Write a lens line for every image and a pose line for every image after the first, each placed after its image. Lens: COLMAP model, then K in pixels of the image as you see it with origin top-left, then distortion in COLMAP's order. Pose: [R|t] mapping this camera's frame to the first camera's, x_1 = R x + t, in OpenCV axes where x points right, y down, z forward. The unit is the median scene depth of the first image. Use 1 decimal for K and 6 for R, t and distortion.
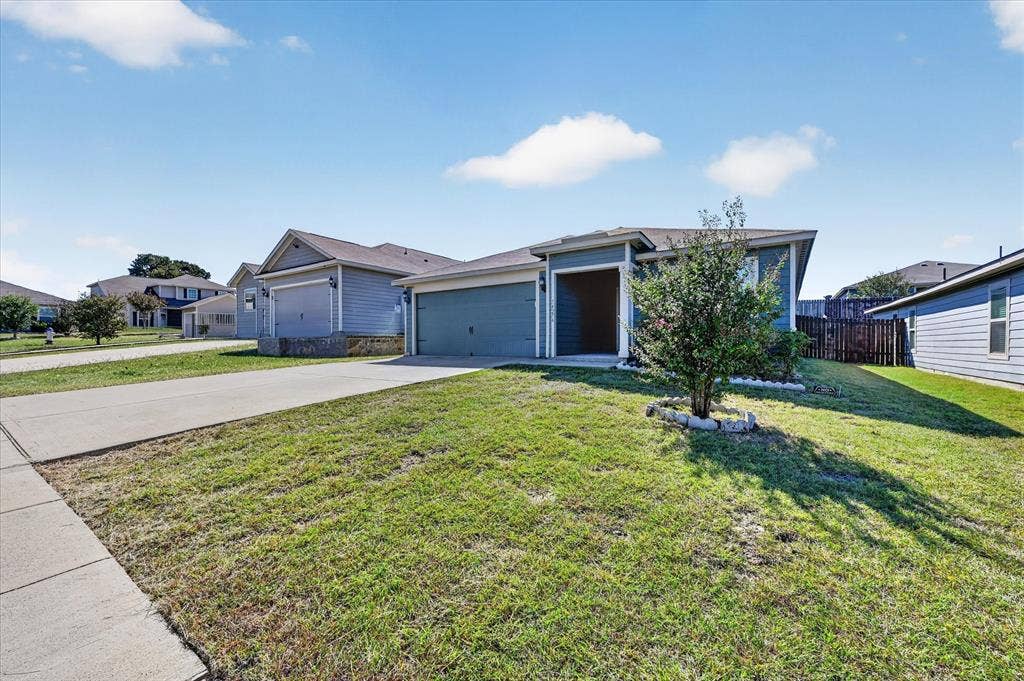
lens RADIAL K [[407.3, 0, 510.3], [0, 407.3, 341.0], [0, 0, 1]] dist [0.001363, 0.000227]
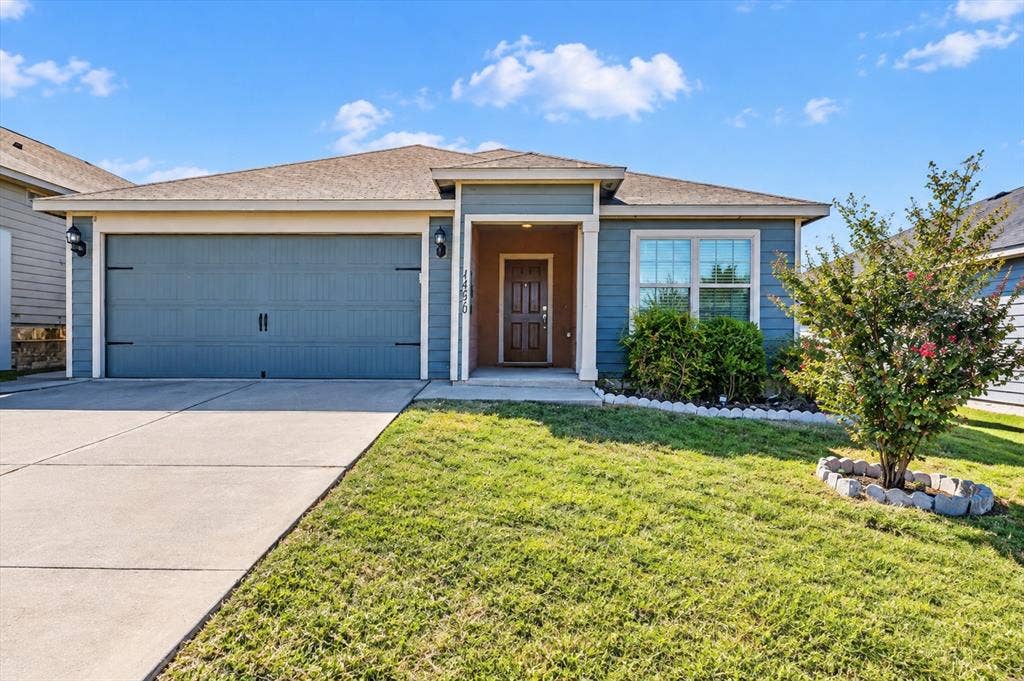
lens RADIAL K [[409.0, 0, 512.1], [0, 409.0, 337.2], [0, 0, 1]] dist [-0.000597, 0.000111]
pose [[0.842622, -0.008015, 0.538445, -0.130405], [-0.001007, 0.999864, 0.016459, -0.024585], [-0.538504, -0.014410, 0.842500, 0.515508]]
